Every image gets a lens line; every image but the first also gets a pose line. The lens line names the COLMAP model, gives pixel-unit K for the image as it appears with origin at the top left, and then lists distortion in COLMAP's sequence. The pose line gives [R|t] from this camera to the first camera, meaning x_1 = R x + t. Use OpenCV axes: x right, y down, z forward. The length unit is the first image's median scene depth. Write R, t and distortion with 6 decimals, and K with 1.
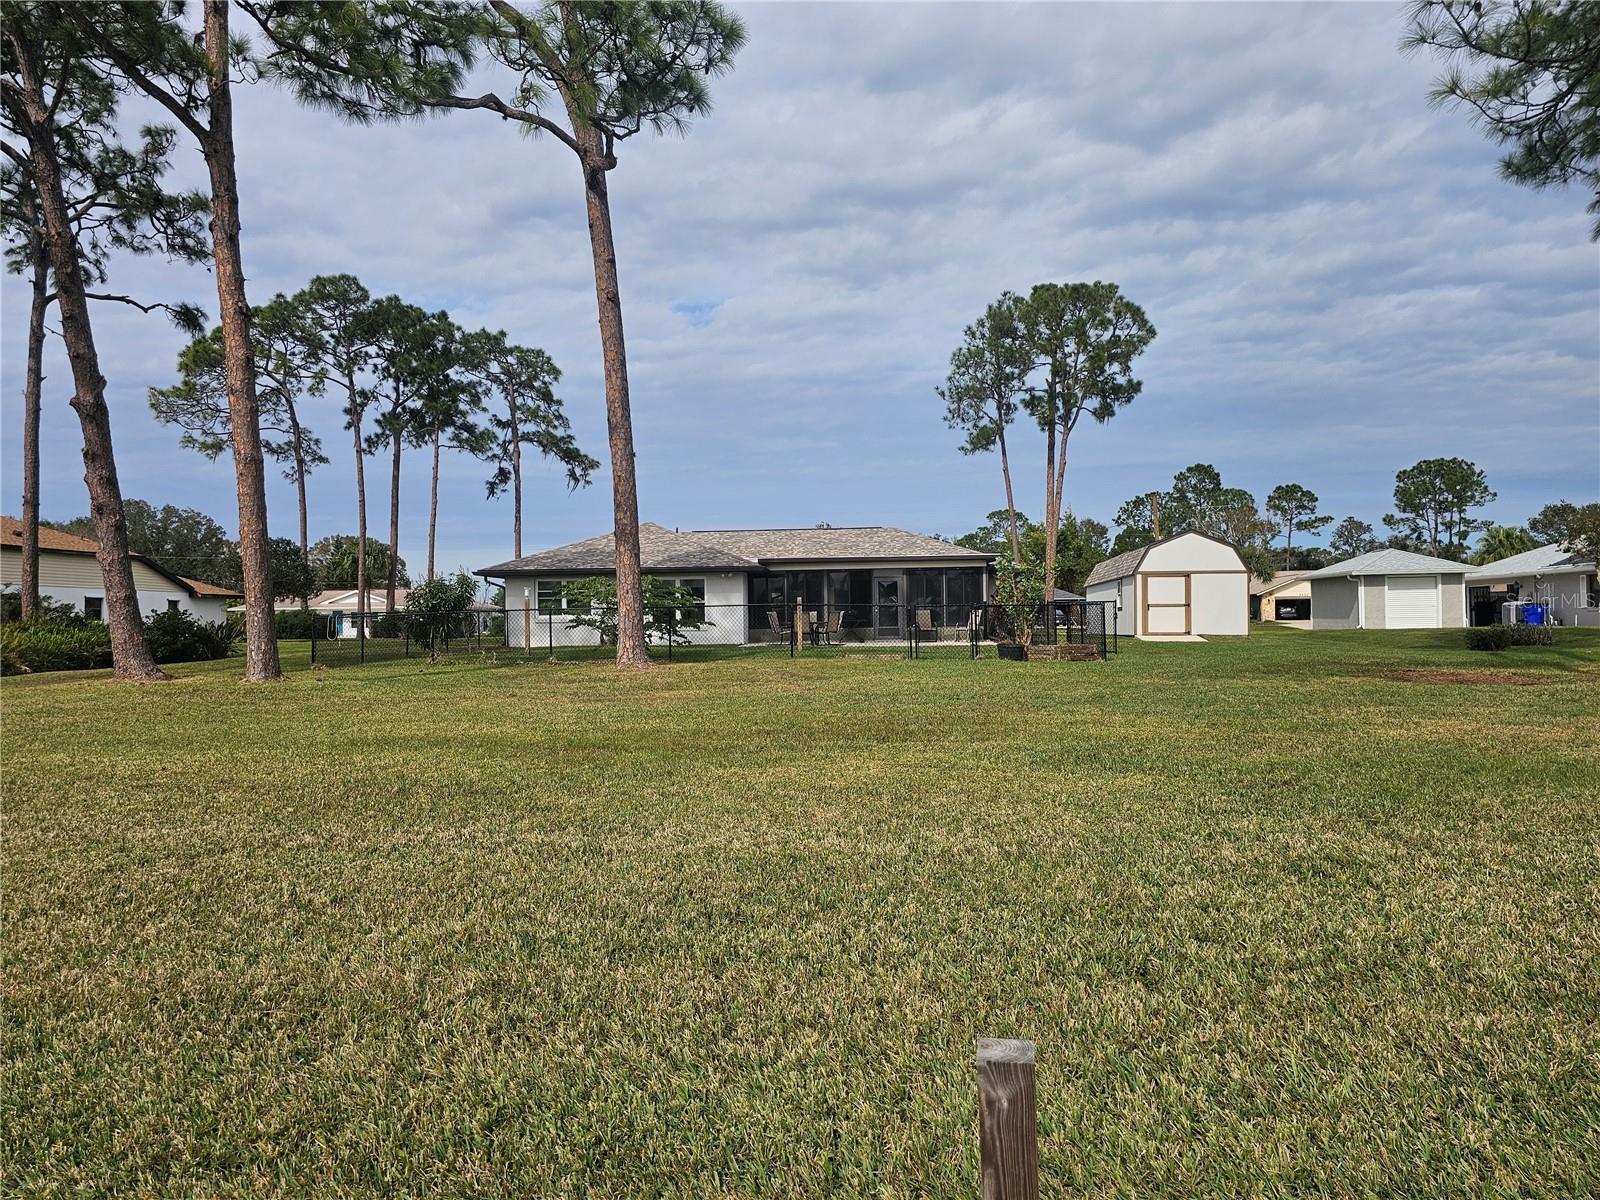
lens RADIAL K [[1078.1, 0, 787.7], [0, 1078.1, 599.9], [0, 0, 1]] dist [0.061948, -0.055926]
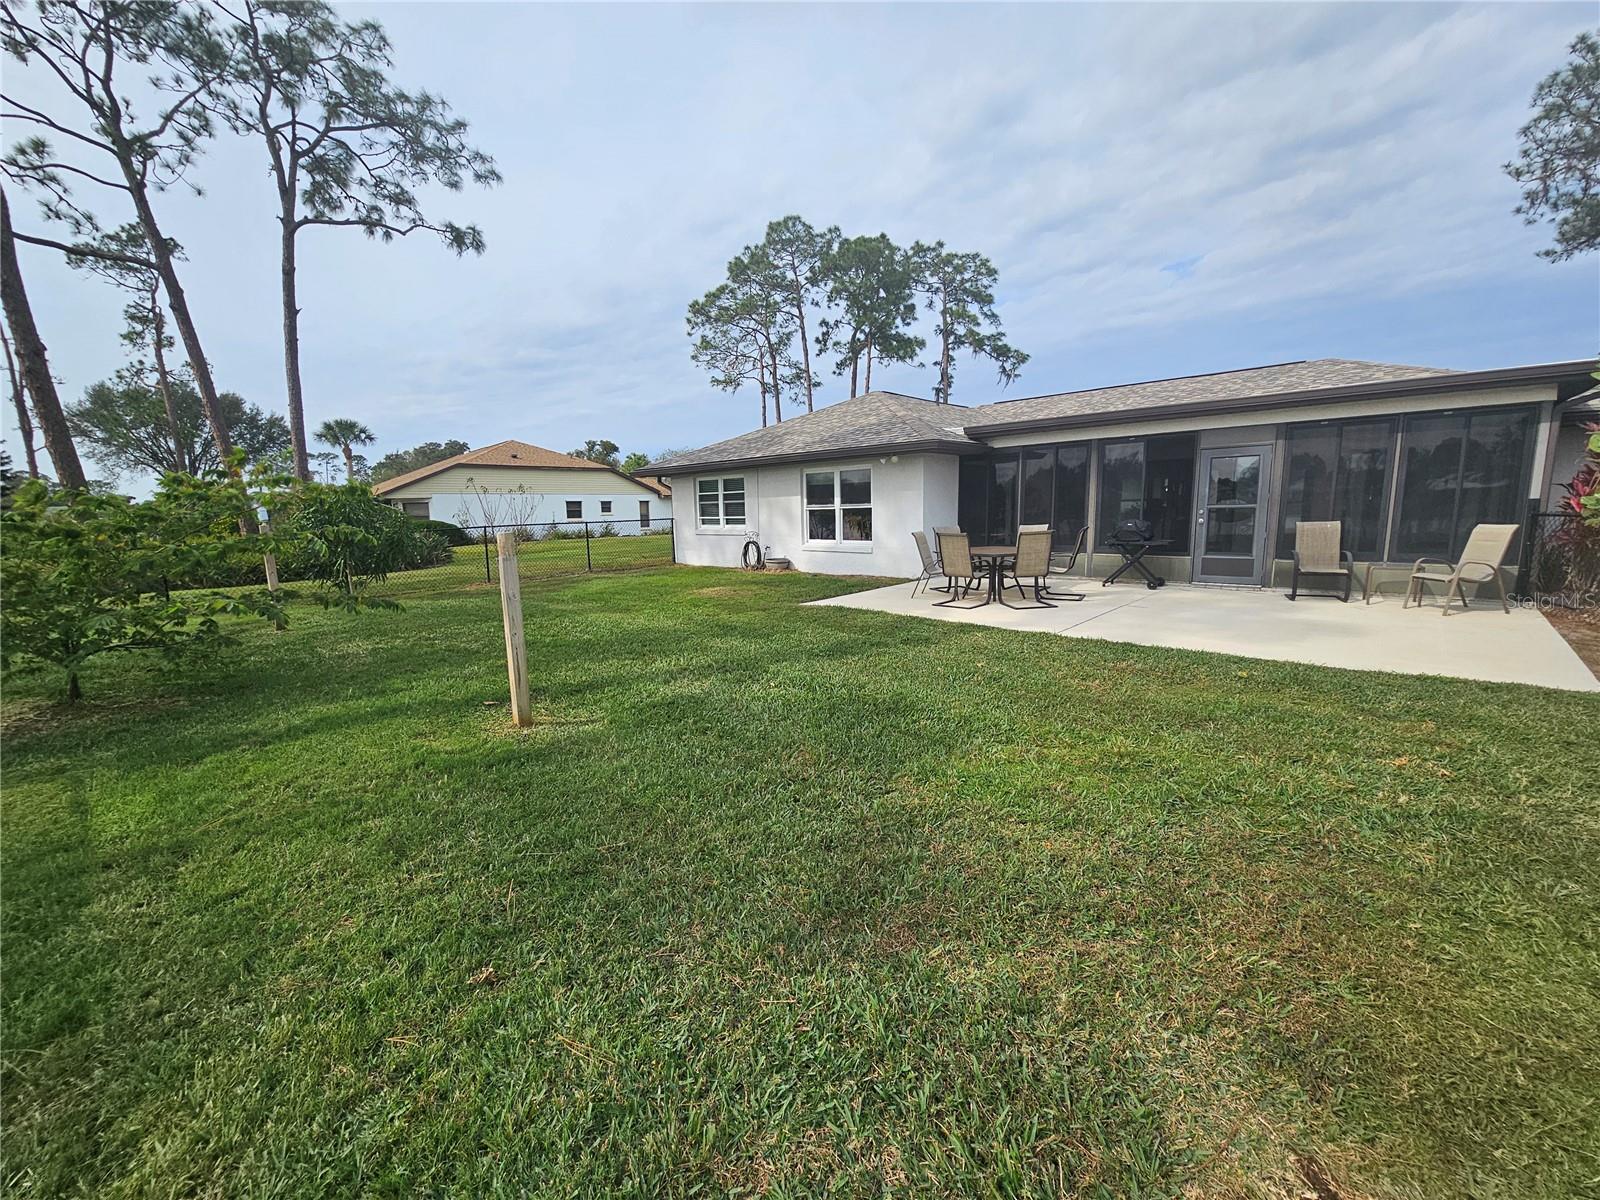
lens RADIAL K [[666.2, 0, 789.0], [0, 666.2, 607.5], [0, 0, 1]] dist [-0.006390, -0.000853]
pose [[0.780666, 0.085117, -0.619124, 0.069554], [0.027985, 0.984926, 0.170695, -0.004114], [0.624321, -0.150582, 0.766517, 0.364580]]
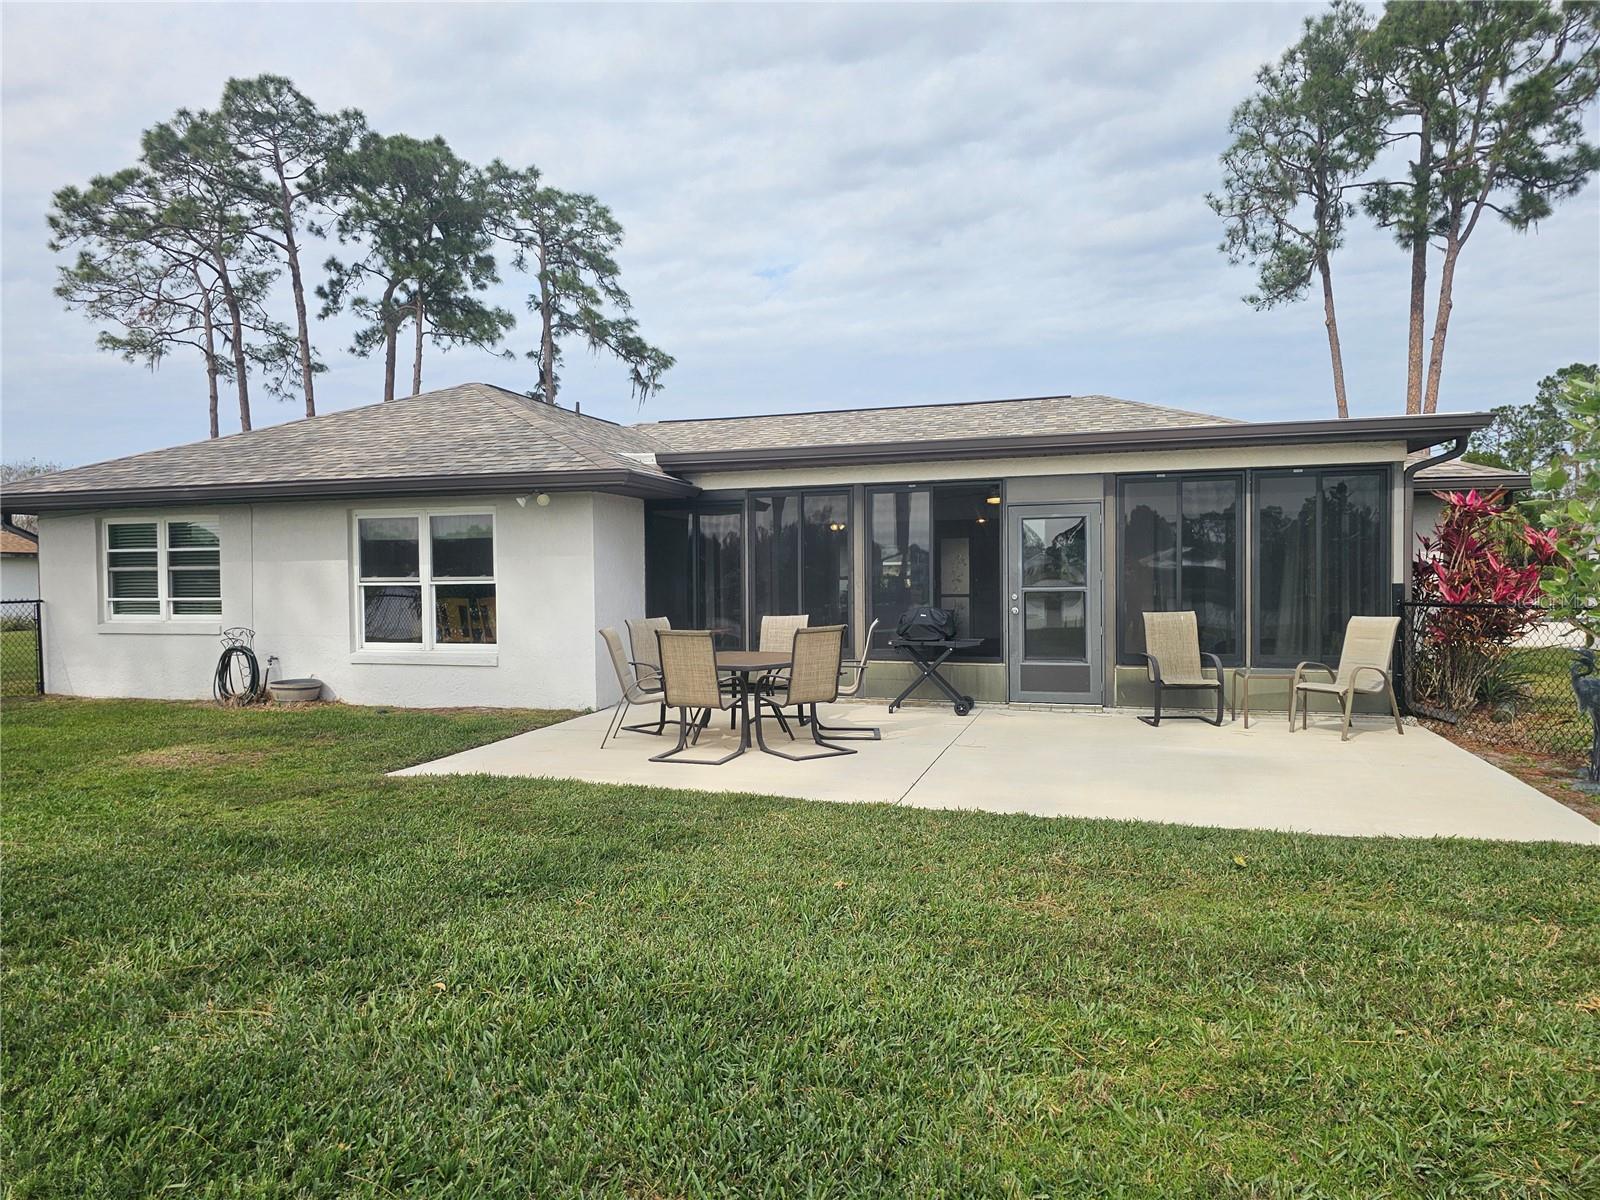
lens RADIAL K [[1078.1, 0, 776.1], [0, 1078.1, 600.8], [0, 0, 1]] dist [0.061948, -0.055926]
pose [[0.975511, 0.008209, -0.219799, 0.047024], [0.001877, 0.998956, 0.045636, -0.004140], [0.219944, -0.044931, 0.974477, 0.373092]]
